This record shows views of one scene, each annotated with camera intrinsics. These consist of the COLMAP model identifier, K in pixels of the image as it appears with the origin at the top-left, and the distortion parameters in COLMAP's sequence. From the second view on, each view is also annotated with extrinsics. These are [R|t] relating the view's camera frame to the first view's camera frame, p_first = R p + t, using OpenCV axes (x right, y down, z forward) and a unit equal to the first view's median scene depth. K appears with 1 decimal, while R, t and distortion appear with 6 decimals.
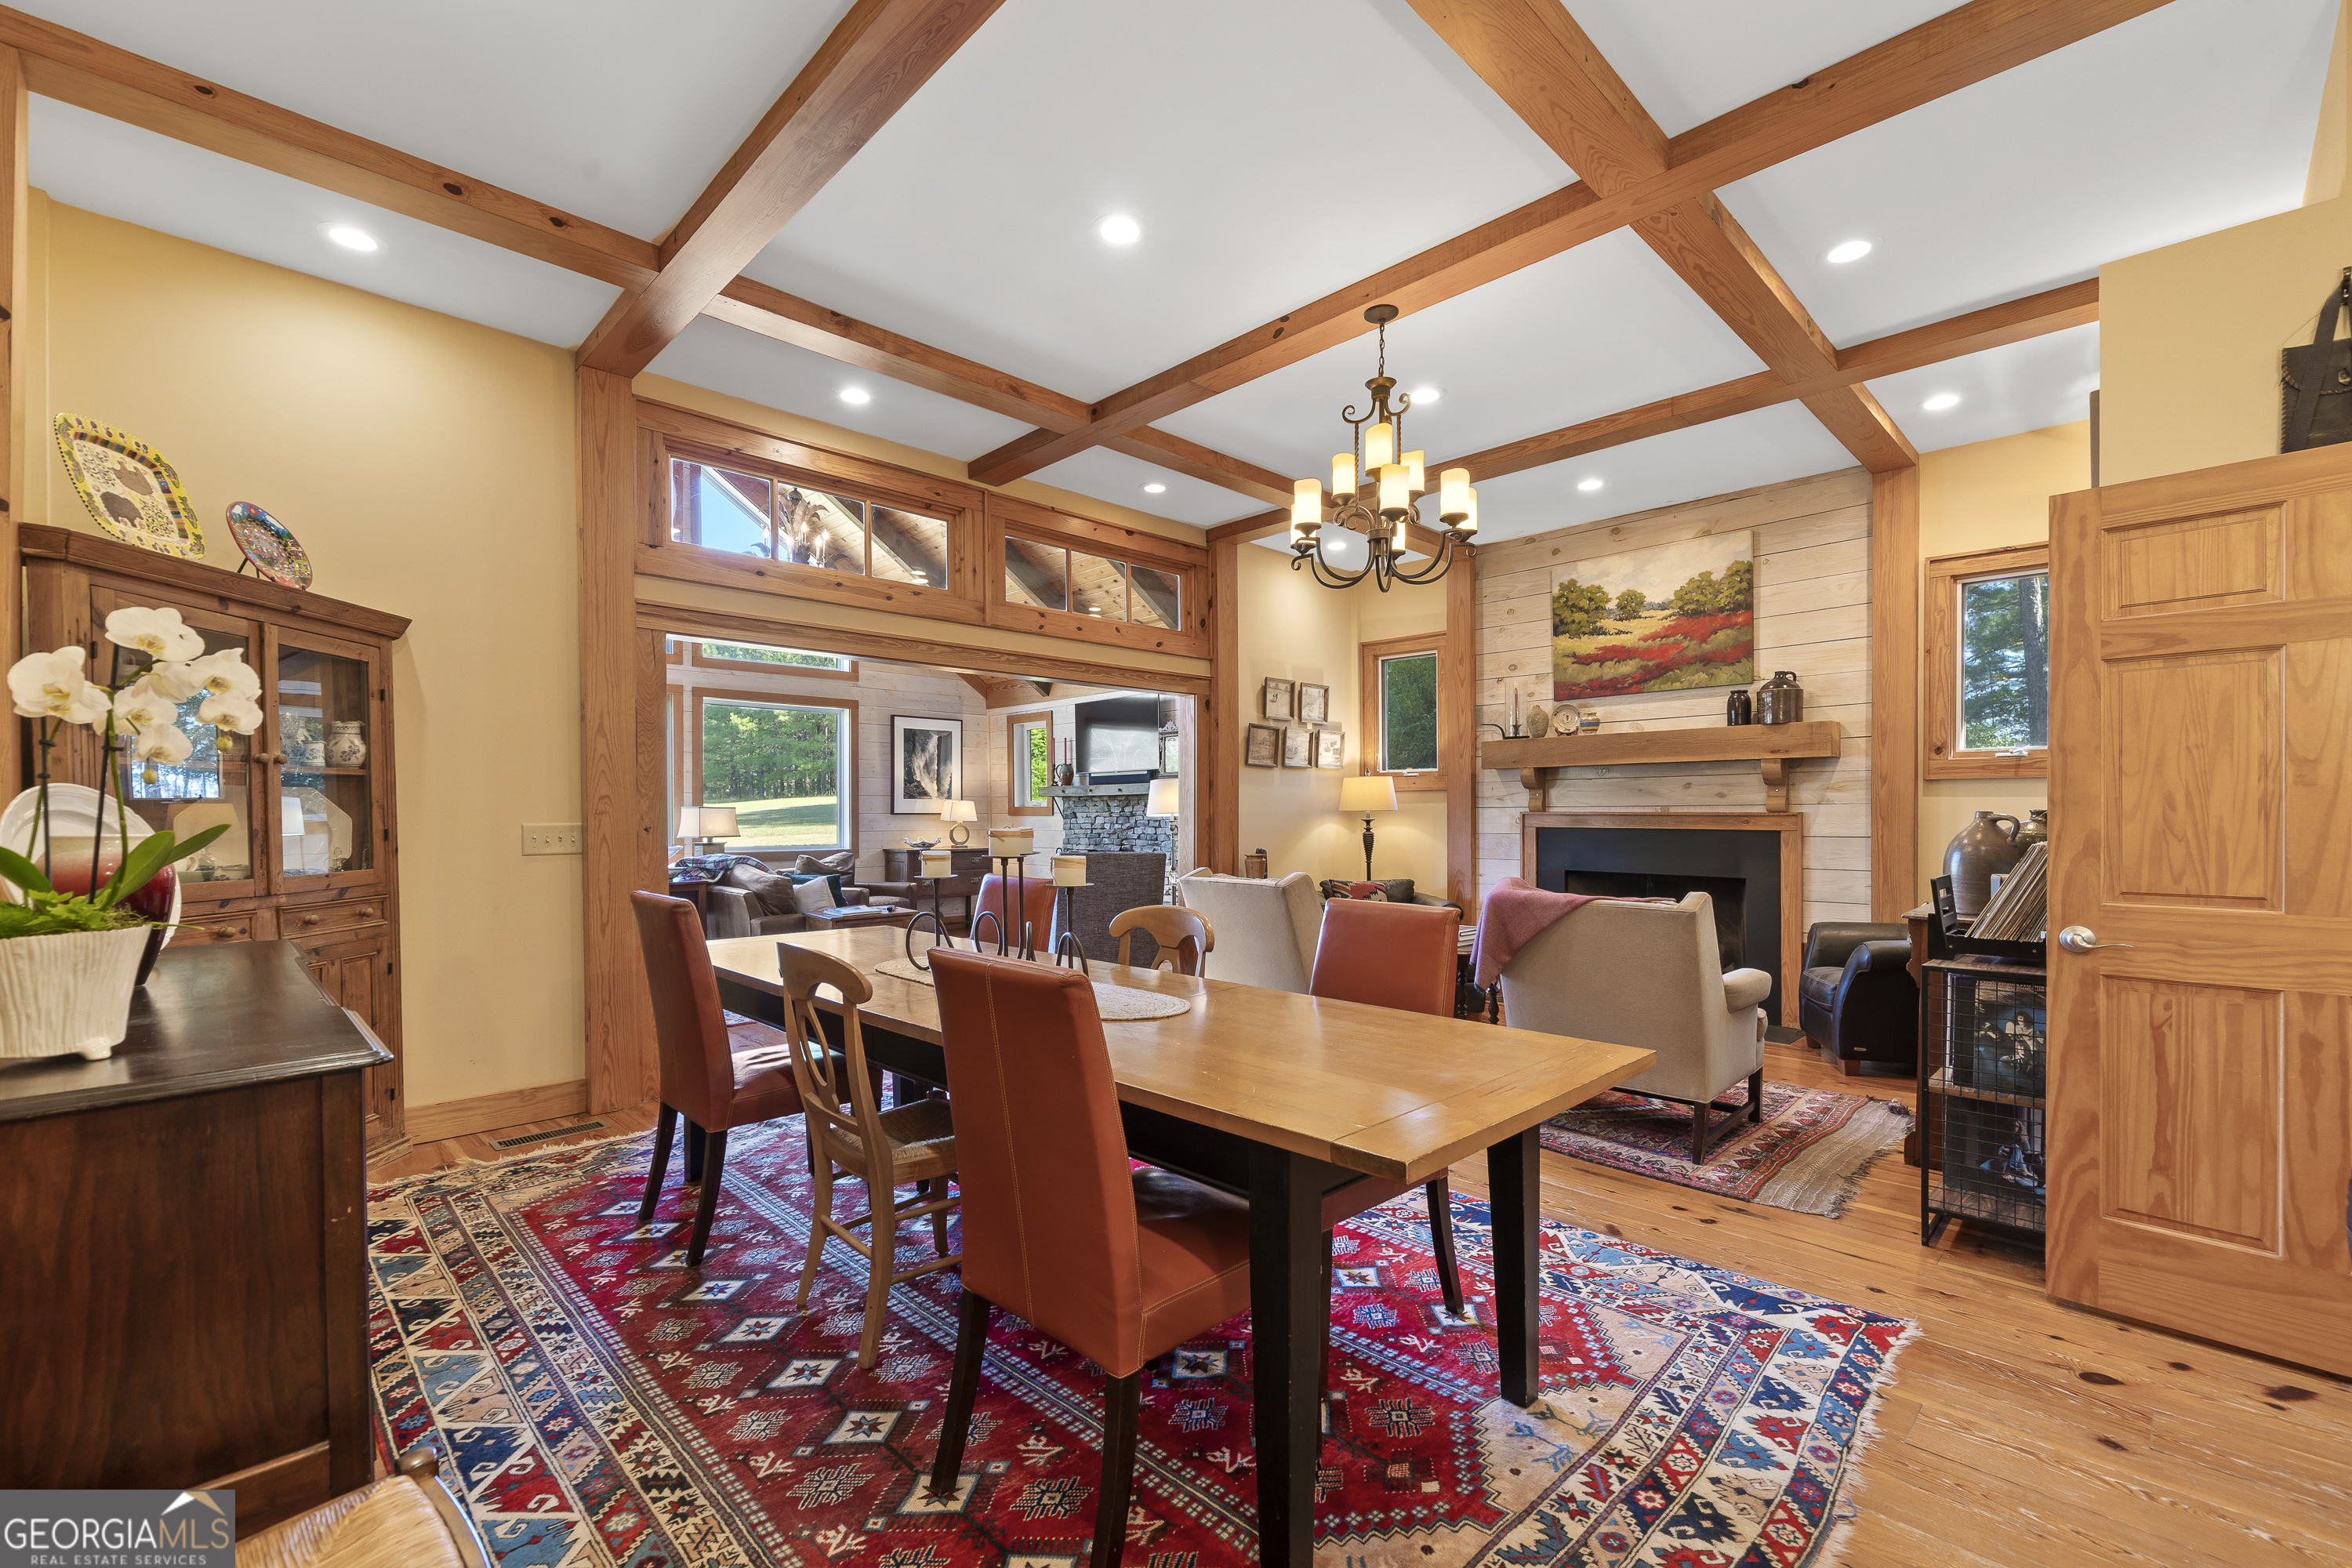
lens RADIAL K [[960.0, 0, 1166.1], [0, 960.0, 820.0], [0, 0, 1]] dist [-0.001845, -0.000323]
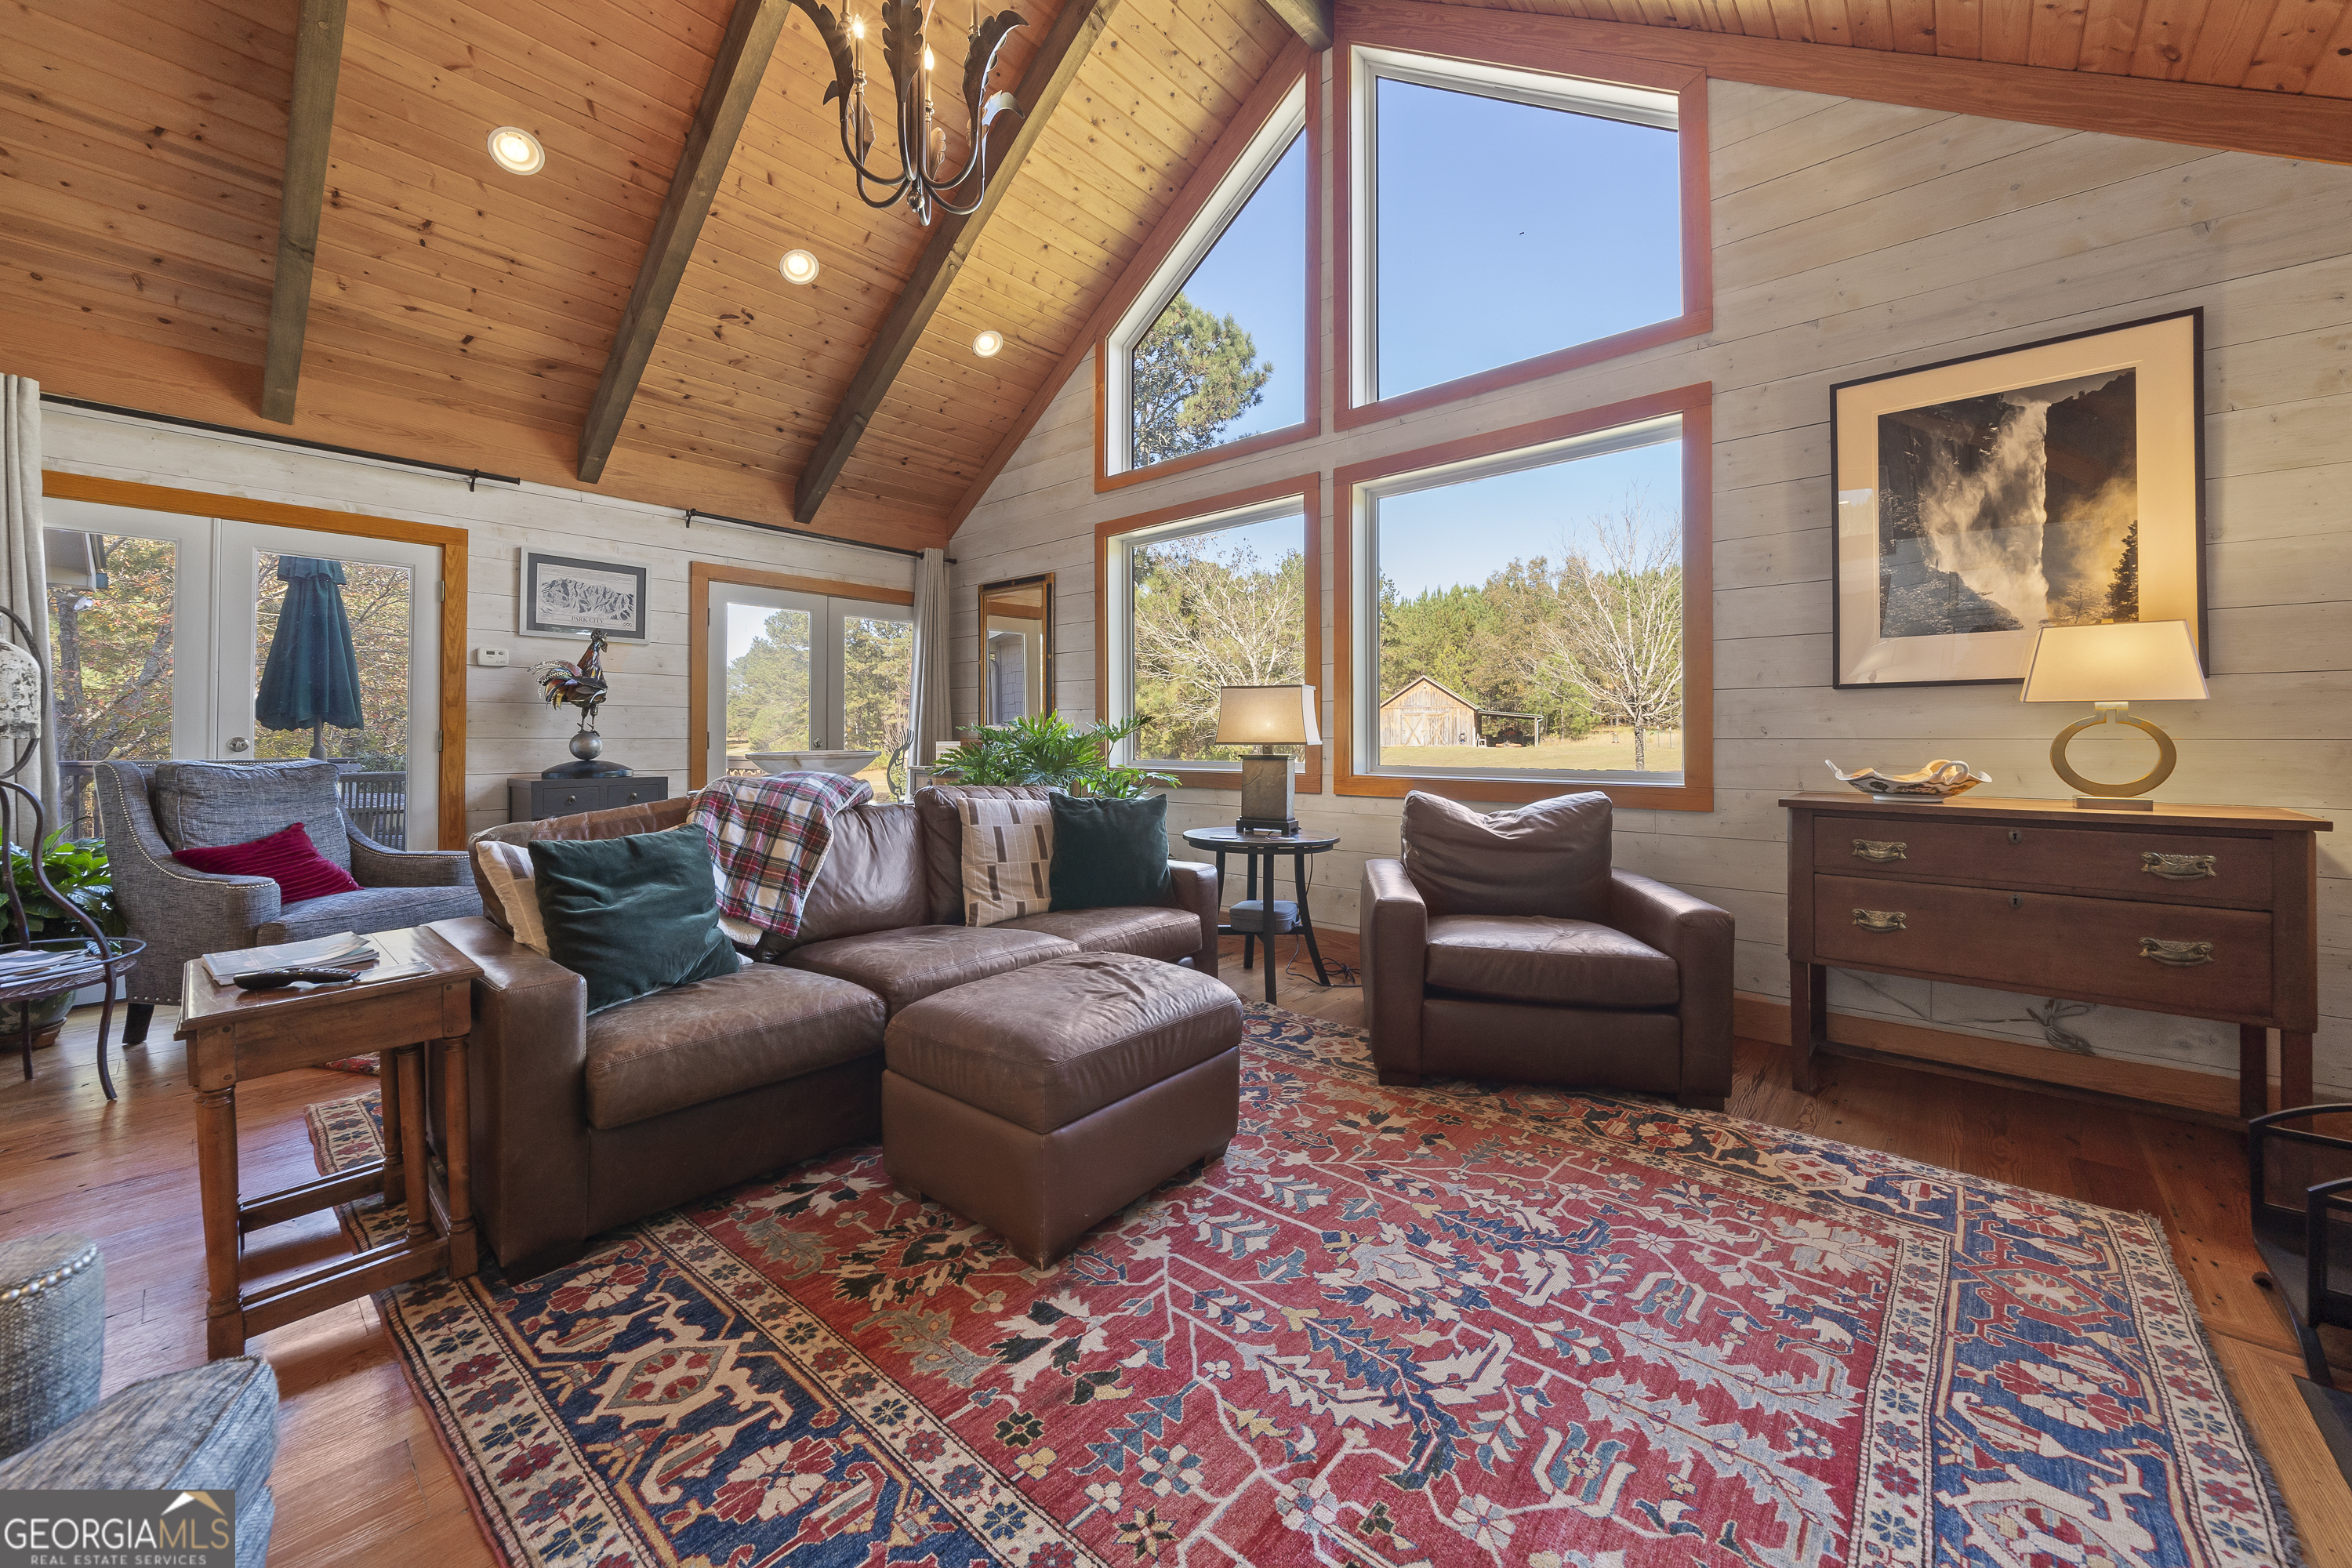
lens RADIAL K [[897.2, 0, 1177.5], [0, 897.2, 727.6], [0, 0, 1]] dist [-0.003346, -0.000006]
pose [[0.072962, -0.007413, -0.997307, 0.005970], [-0.001884, 0.999970, -0.007571, 0.016692], [0.997333, 0.002431, 0.072946, 1.238611]]
